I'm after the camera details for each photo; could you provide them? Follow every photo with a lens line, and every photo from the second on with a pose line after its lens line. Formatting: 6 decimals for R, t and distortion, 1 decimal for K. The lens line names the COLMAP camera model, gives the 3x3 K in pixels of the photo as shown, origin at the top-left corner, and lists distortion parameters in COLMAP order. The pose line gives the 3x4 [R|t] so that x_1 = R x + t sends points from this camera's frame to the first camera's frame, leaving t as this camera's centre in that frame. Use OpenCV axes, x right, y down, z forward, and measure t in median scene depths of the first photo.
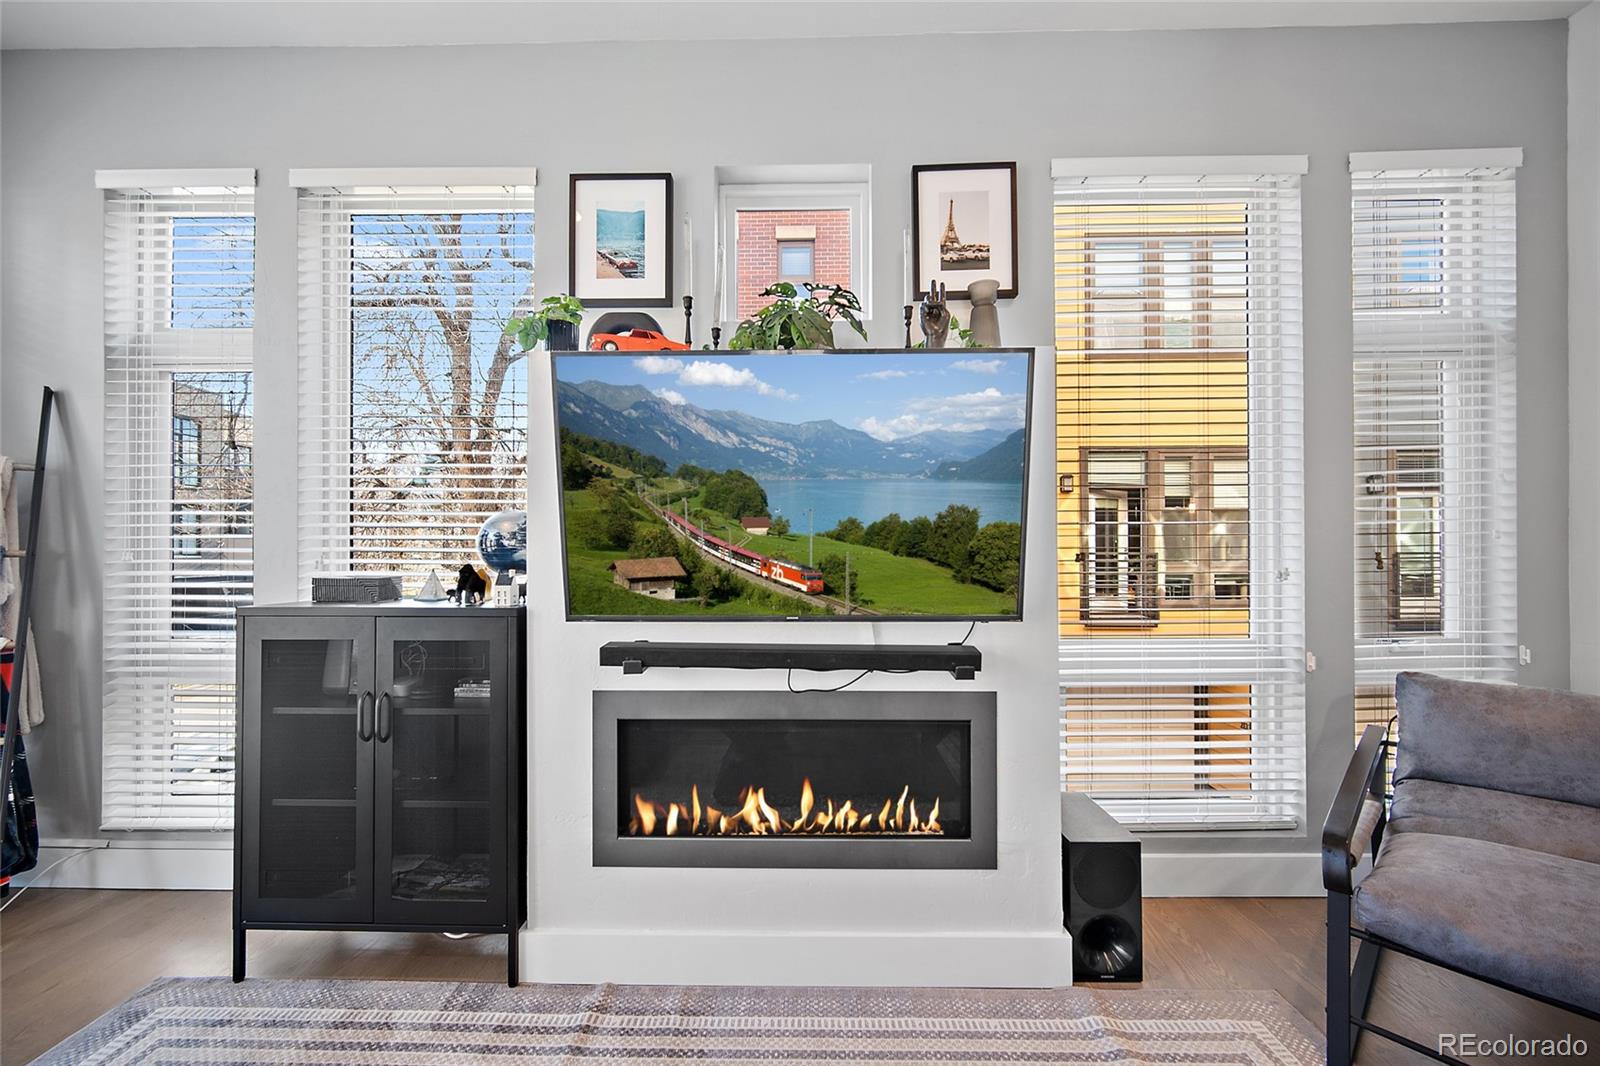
lens RADIAL K [[629.8, 0, 800.3], [0, 629.8, 549.1], [0, 0, 1]] dist [-0.002154, -0.000448]
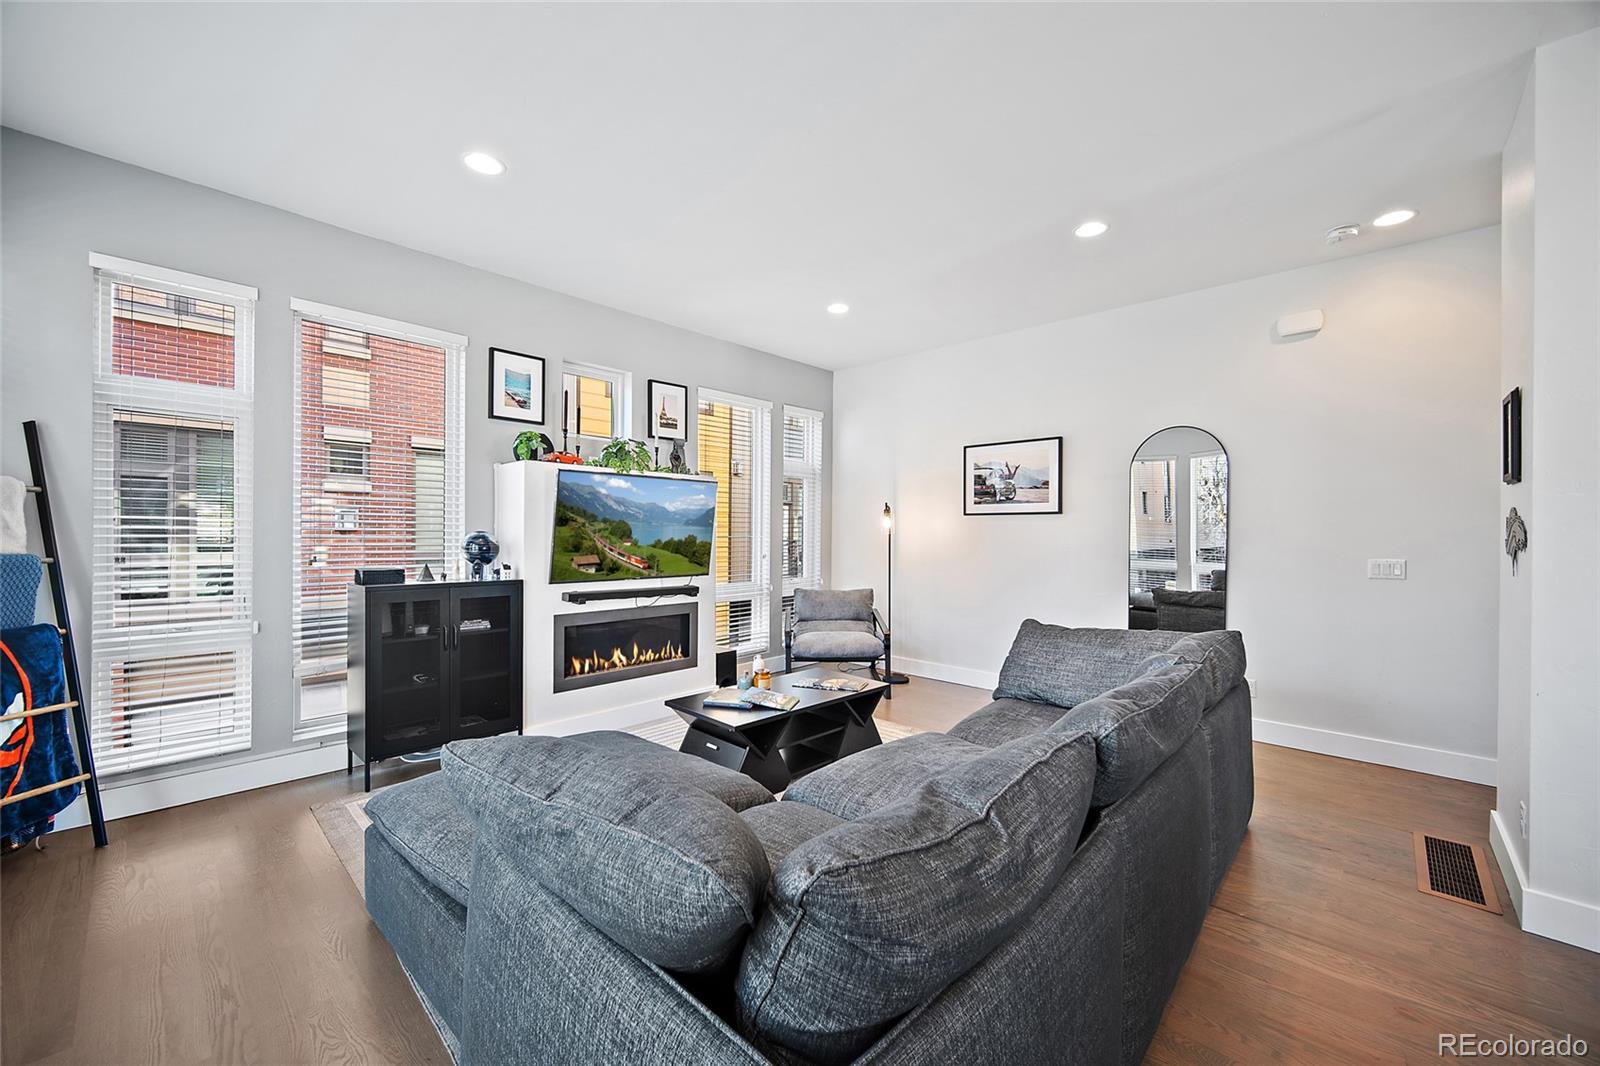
lens RADIAL K [[629.8, 0, 806.9], [0, 629.8, 528.4], [0, 0, 1]] dist [-0.002154, -0.000448]
pose [[0.663030, 0.015575, 0.748431, -1.432151], [-0.016486, 0.999845, -0.006202, -0.085117], [-0.748411, -0.008226, 0.663184, -1.174177]]
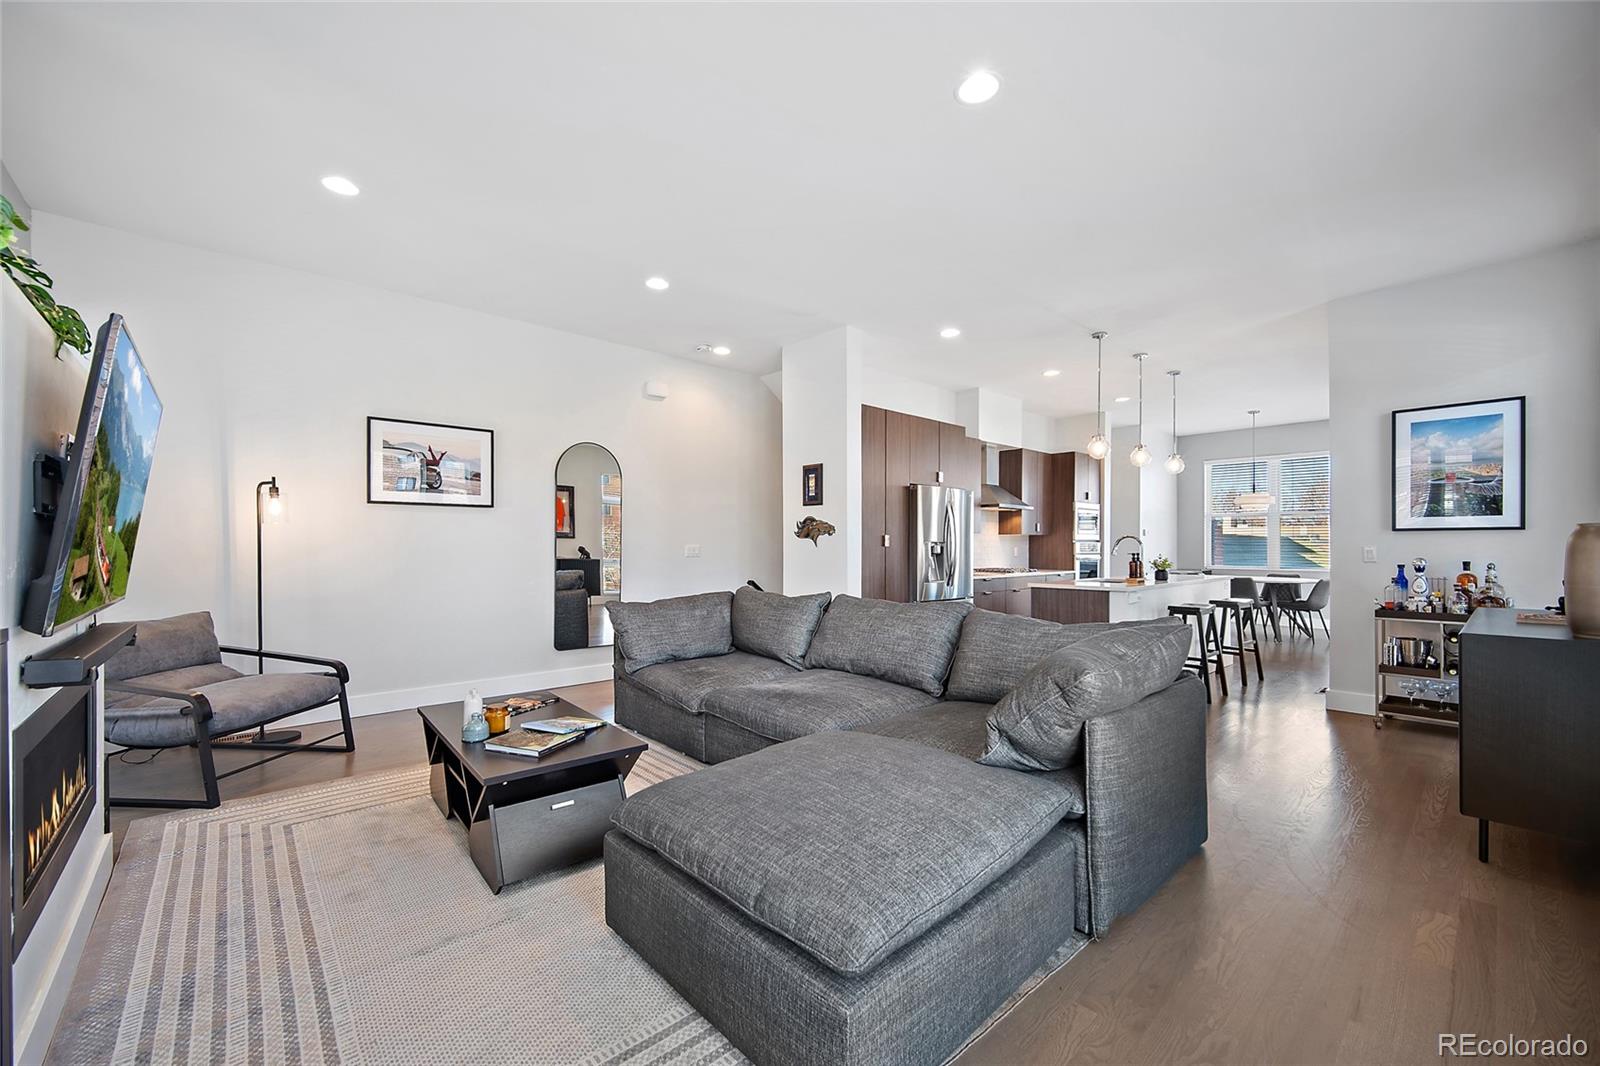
lens RADIAL K [[629.8, 0, 790.2], [0, 629.8, 541.3], [0, 0, 1]] dist [-0.002154, -0.000448]
pose [[-0.690145, 0.004882, 0.723655, -1.529758], [-0.004059, 0.999935, -0.010617, -0.010102], [-0.723660, -0.010265, -0.690081, 0.846629]]
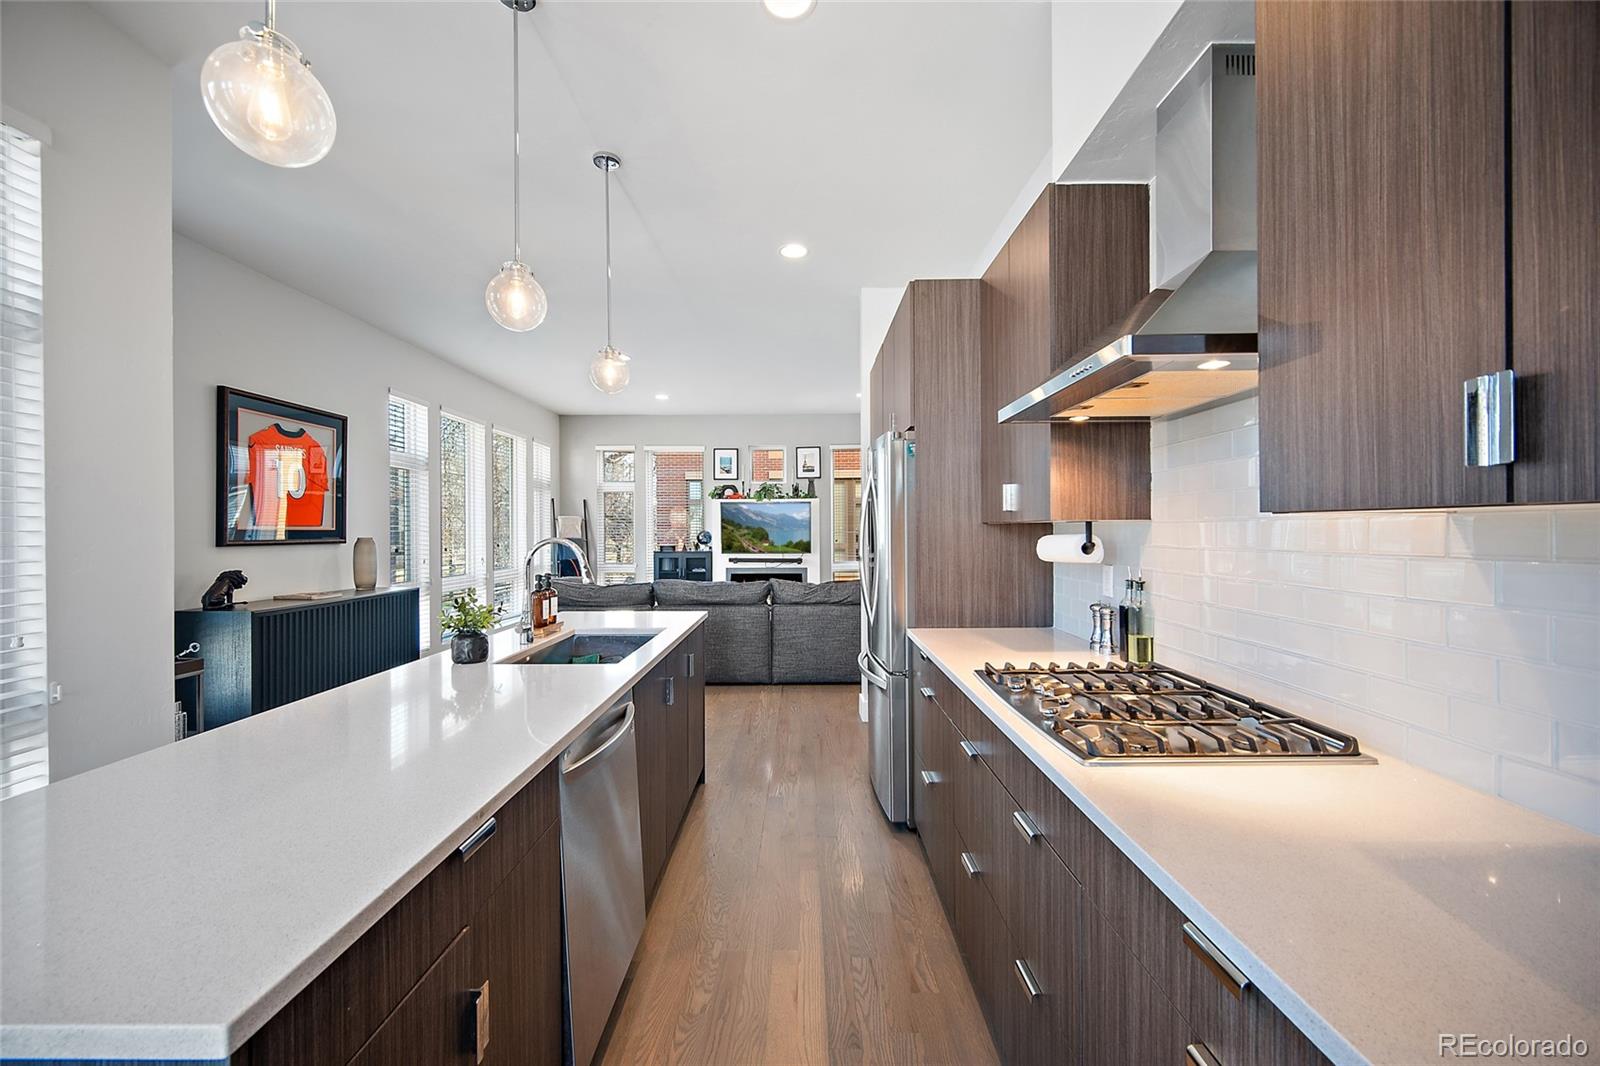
lens RADIAL K [[629.8, 0, 800.2], [0, 629.8, 529.7], [0, 0, 1]] dist [-0.002154, -0.000448]
pose [[0.999904, -0.001104, 0.013776, 0.187638], [0.001011, 0.999977, 0.006755, -0.110856], [-0.013783, -0.006741, 0.999882, -4.032273]]
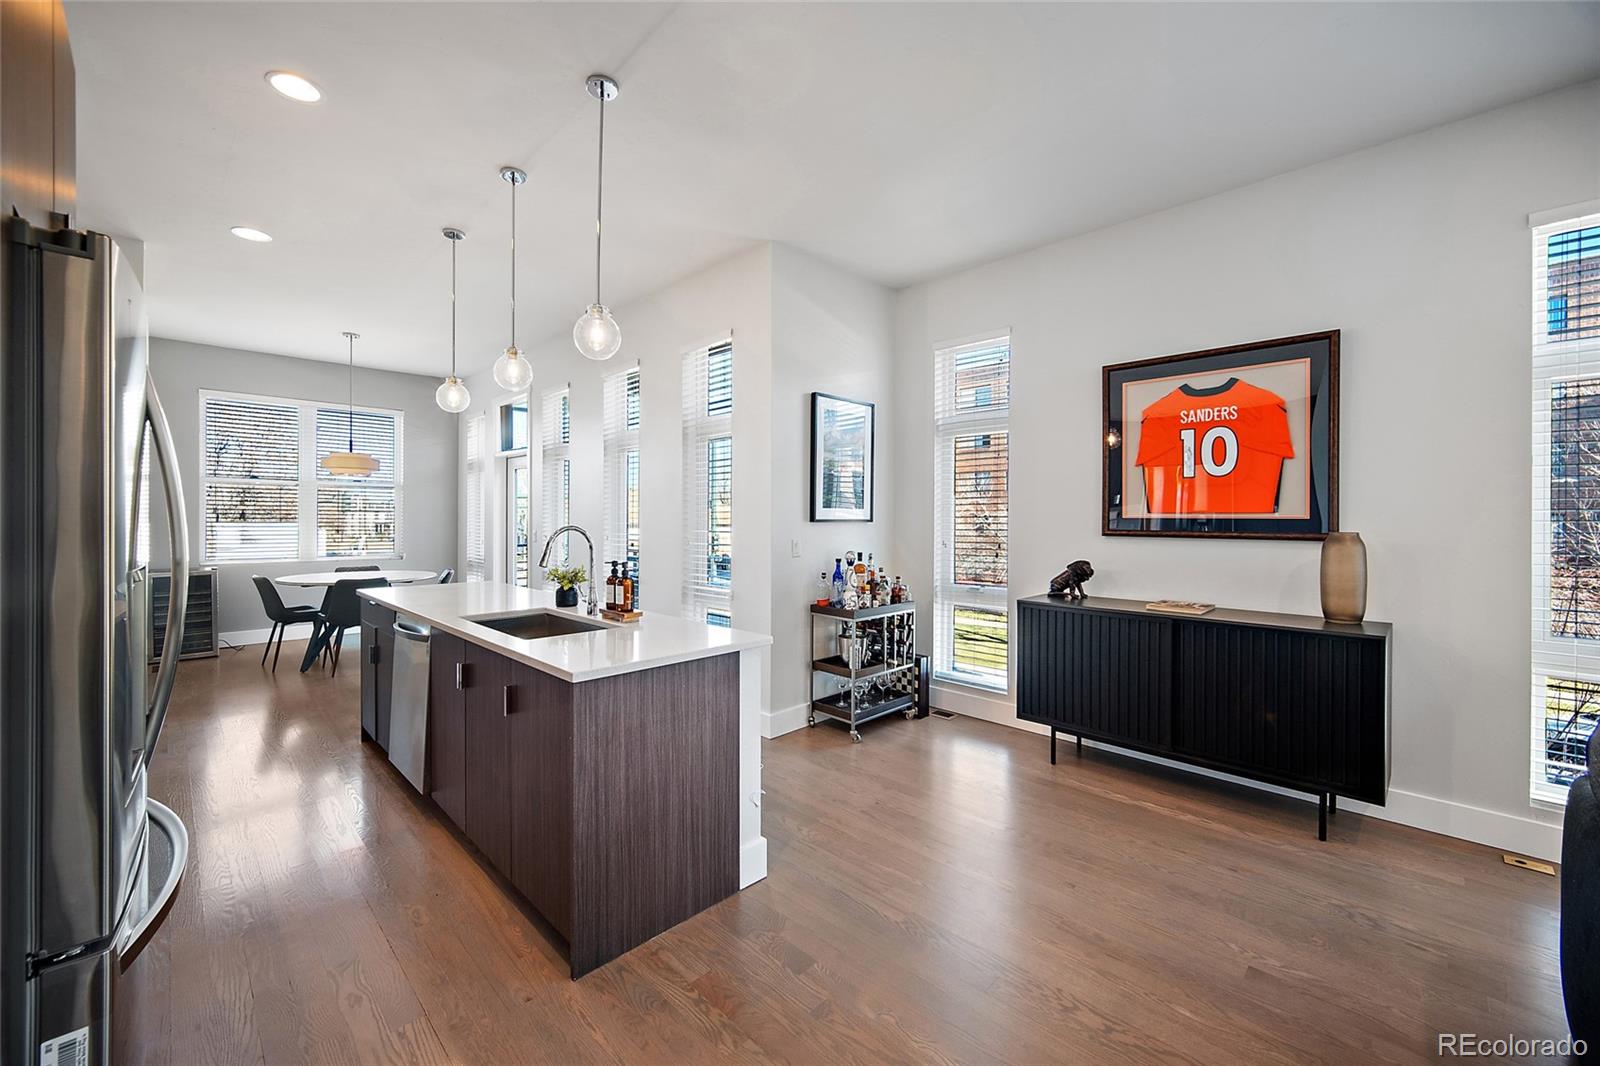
lens RADIAL K [[629.8, 0, 811.5], [0, 629.8, 520.3], [0, 0, 1]] dist [-0.002154, -0.000448]
pose [[-0.676628, -0.000514, -0.736325, 0.395065], [0.004124, 0.999981, -0.004488, -0.085155], [0.736314, -0.006073, -0.676613, -1.129348]]
